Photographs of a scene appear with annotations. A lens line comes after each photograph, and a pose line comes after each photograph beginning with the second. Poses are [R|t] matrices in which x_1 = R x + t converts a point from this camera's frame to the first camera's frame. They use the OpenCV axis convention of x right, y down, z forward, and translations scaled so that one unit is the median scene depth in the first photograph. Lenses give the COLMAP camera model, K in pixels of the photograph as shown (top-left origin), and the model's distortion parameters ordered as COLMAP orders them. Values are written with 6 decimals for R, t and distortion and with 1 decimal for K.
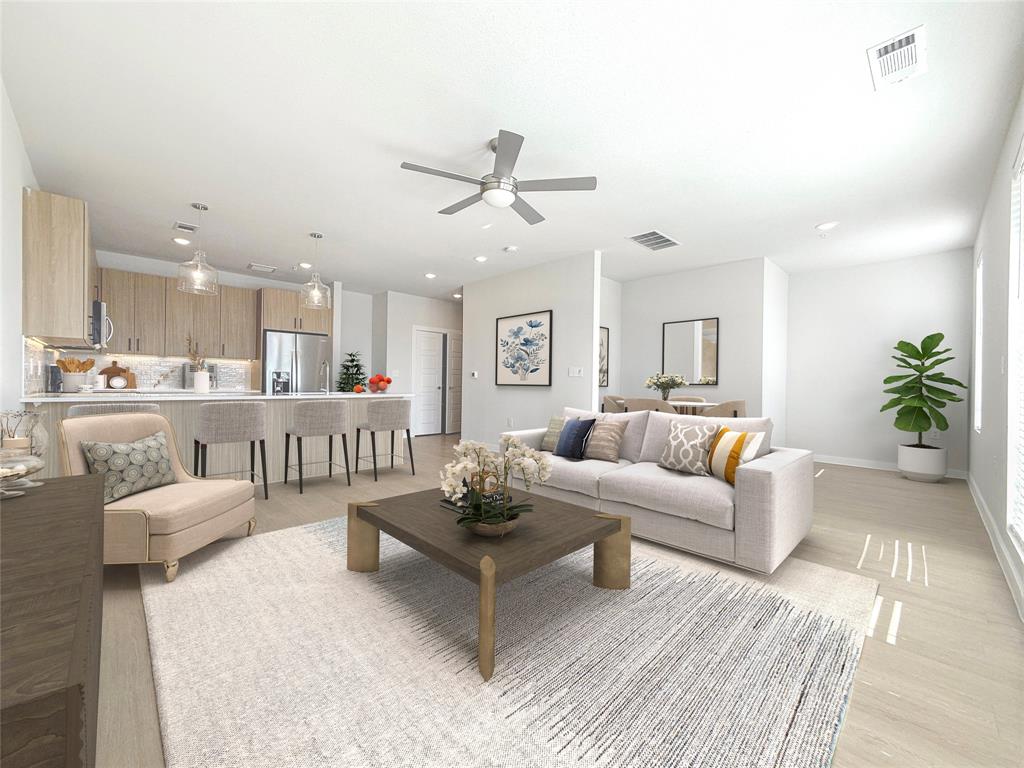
lens RADIAL K [[412.9, 0, 506.1], [0, 412.9, 385.1], [0, 0, 1]] dist [0.001290, 0.000125]
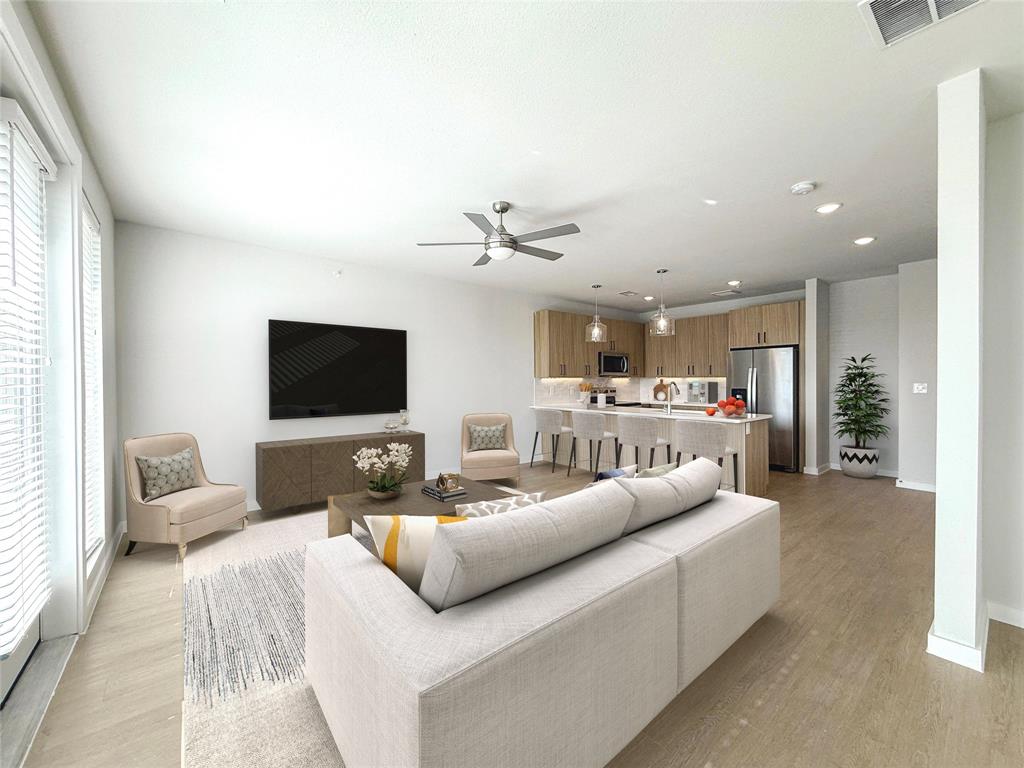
lens RADIAL K [[390.2, 0, 516.3], [0, 390.2, 374.7], [0, 0, 1]] dist [0.000516, -0.000106]
pose [[-0.062339, -0.030713, -0.997582, 0.617490], [-0.002381, 0.999528, -0.030624, -0.043673], [0.998052, 0.000466, -0.062382, 0.645602]]
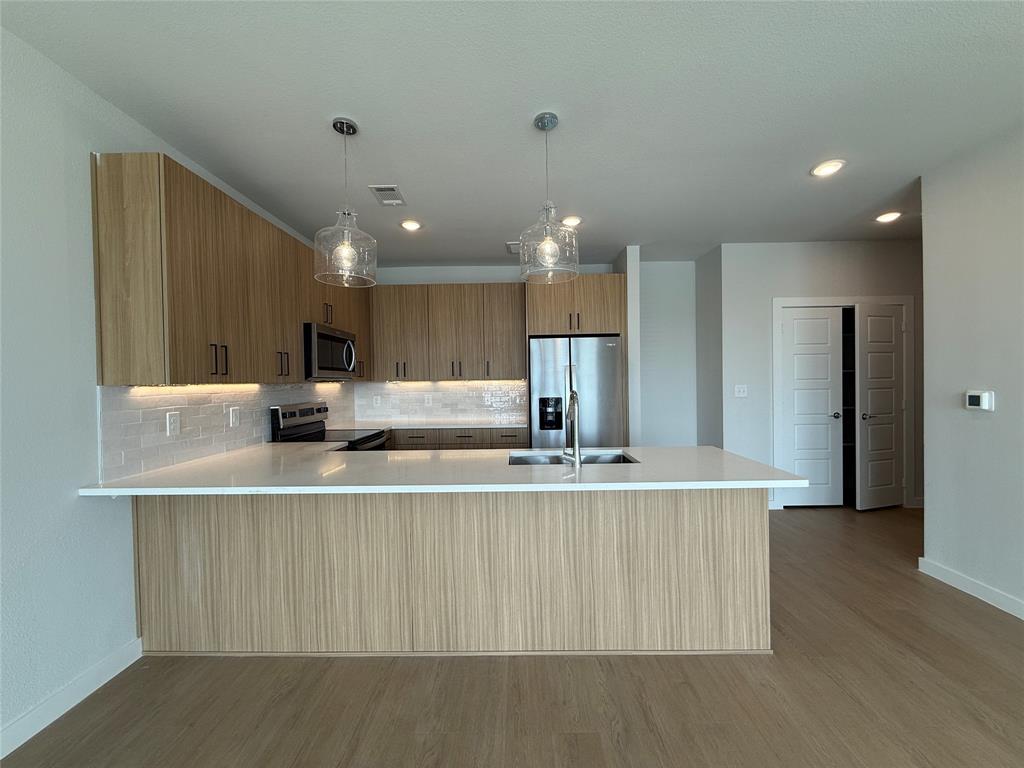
lens RADIAL K [[412.9, 0, 506.1], [0, 412.9, 385.1], [0, 0, 1]] dist [0.001290, 0.000125]
pose [[0.716728, -0.017204, -0.697140, -0.168863], [0.022216, 0.999752, -0.001831, -0.066110], [0.696998, -0.014175, 0.716933, 0.609647]]
